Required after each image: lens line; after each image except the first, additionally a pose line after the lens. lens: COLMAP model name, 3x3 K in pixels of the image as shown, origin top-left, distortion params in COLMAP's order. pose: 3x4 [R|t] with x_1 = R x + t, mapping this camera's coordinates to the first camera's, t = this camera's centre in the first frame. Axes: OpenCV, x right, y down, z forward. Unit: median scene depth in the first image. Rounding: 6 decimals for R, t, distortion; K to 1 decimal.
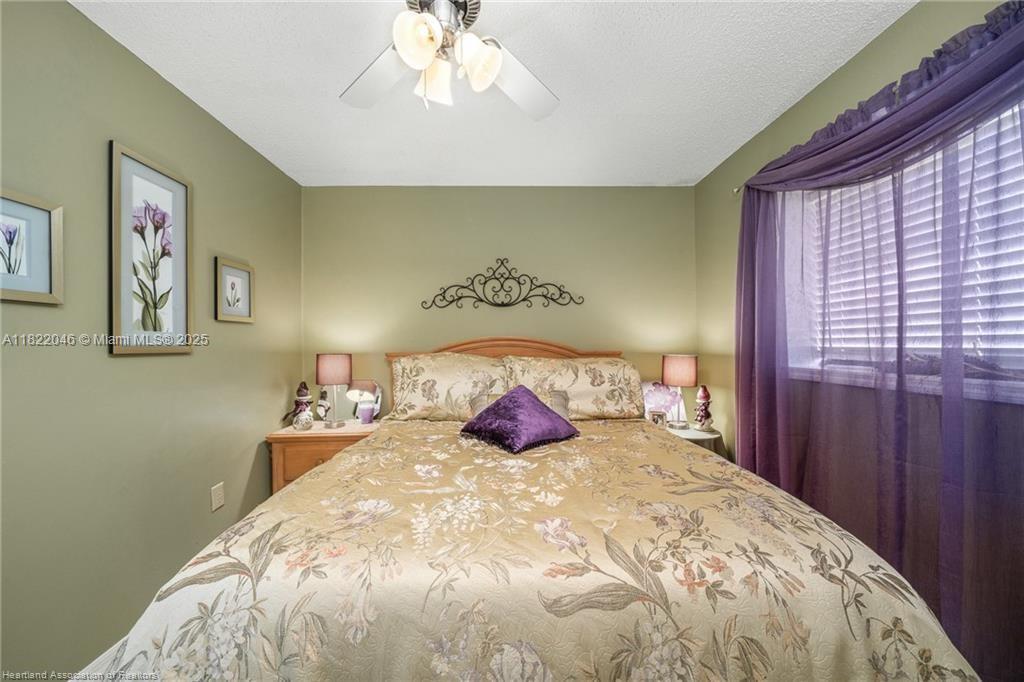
lens RADIAL K [[362.5, 0, 509.8], [0, 362.5, 344.4], [0, 0, 1]] dist [-0.000538, 0.000039]
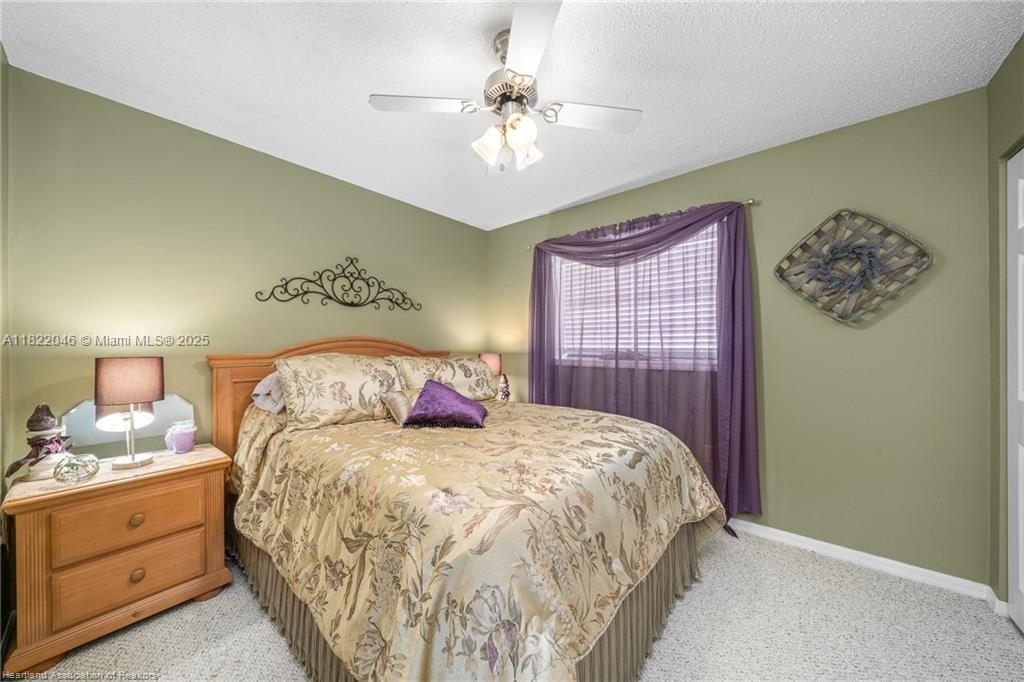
lens RADIAL K [[362.5, 0, 509.8], [0, 362.5, 344.4], [0, 0, 1]] dist [-0.000538, 0.000039]
pose [[0.655164, 0.007545, 0.755449, -0.540480], [-0.005051, 0.999972, -0.005606, 0.002640], [-0.755469, -0.000143, 0.655184, 0.036134]]
